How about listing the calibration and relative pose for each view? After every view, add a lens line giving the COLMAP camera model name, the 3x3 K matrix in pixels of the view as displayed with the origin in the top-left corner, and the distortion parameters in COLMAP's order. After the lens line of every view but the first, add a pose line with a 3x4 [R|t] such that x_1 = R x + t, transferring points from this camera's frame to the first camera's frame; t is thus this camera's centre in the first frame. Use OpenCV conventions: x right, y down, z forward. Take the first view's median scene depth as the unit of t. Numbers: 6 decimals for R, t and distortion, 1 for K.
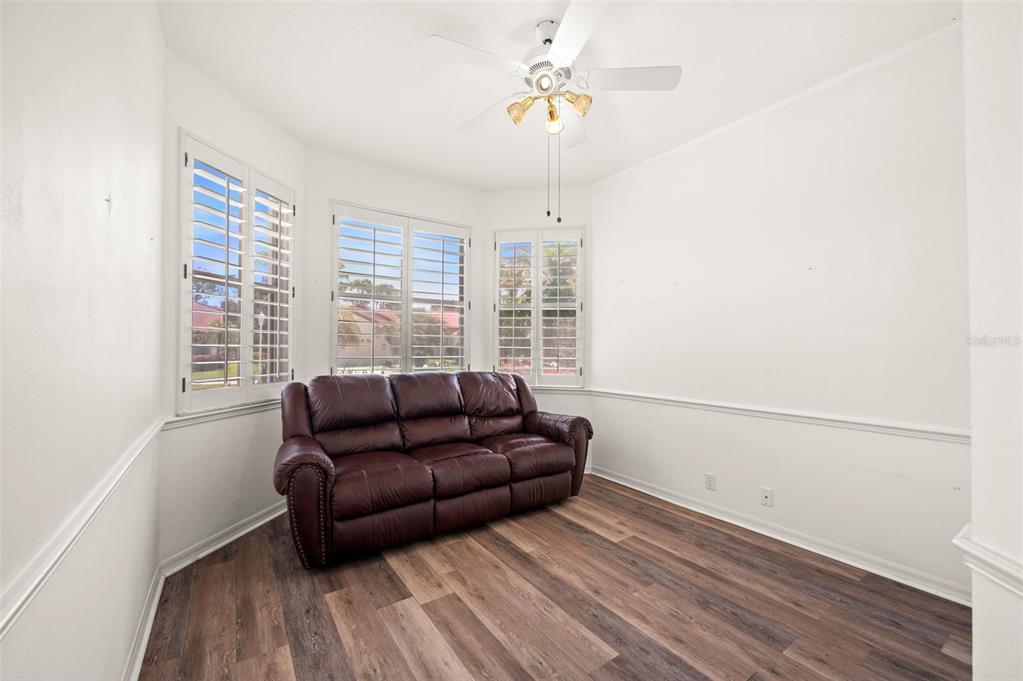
lens RADIAL K [[414.1, 0, 511.5], [0, 414.1, 340.5], [0, 0, 1]] dist [-0.000117, 0.000113]
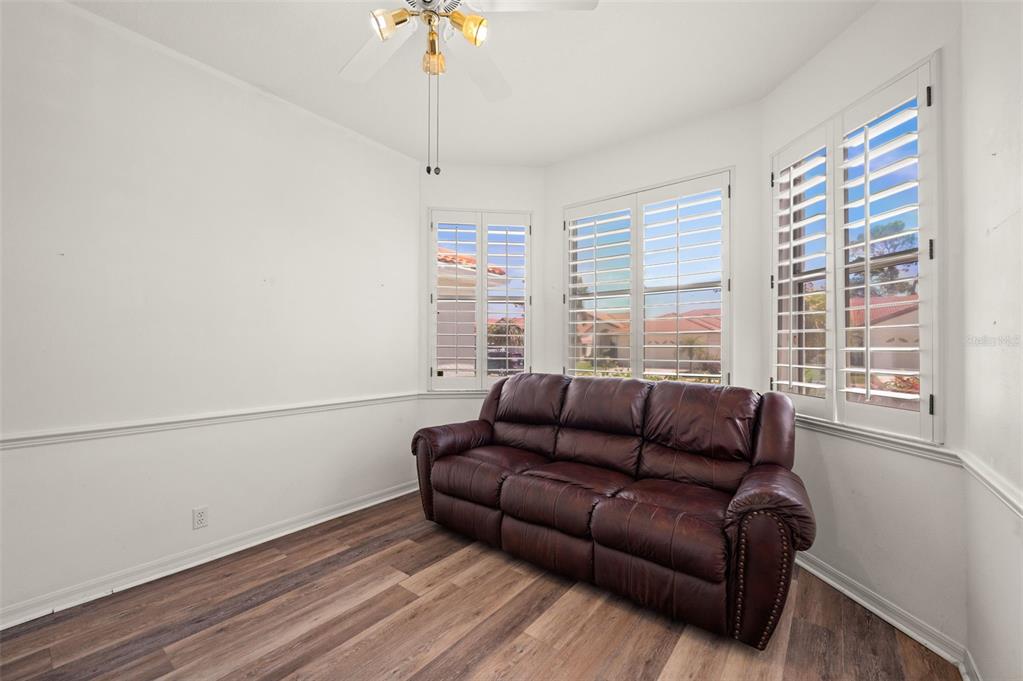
lens RADIAL K [[414.1, 0, 511.5], [0, 414.1, 340.5], [0, 0, 1]] dist [-0.000117, 0.000113]
pose [[0.295033, -0.018742, -0.955303, 0.790006], [0.007813, 0.999822, -0.017202, 0.023262], [0.955455, -0.002389, 0.295127, 0.839884]]
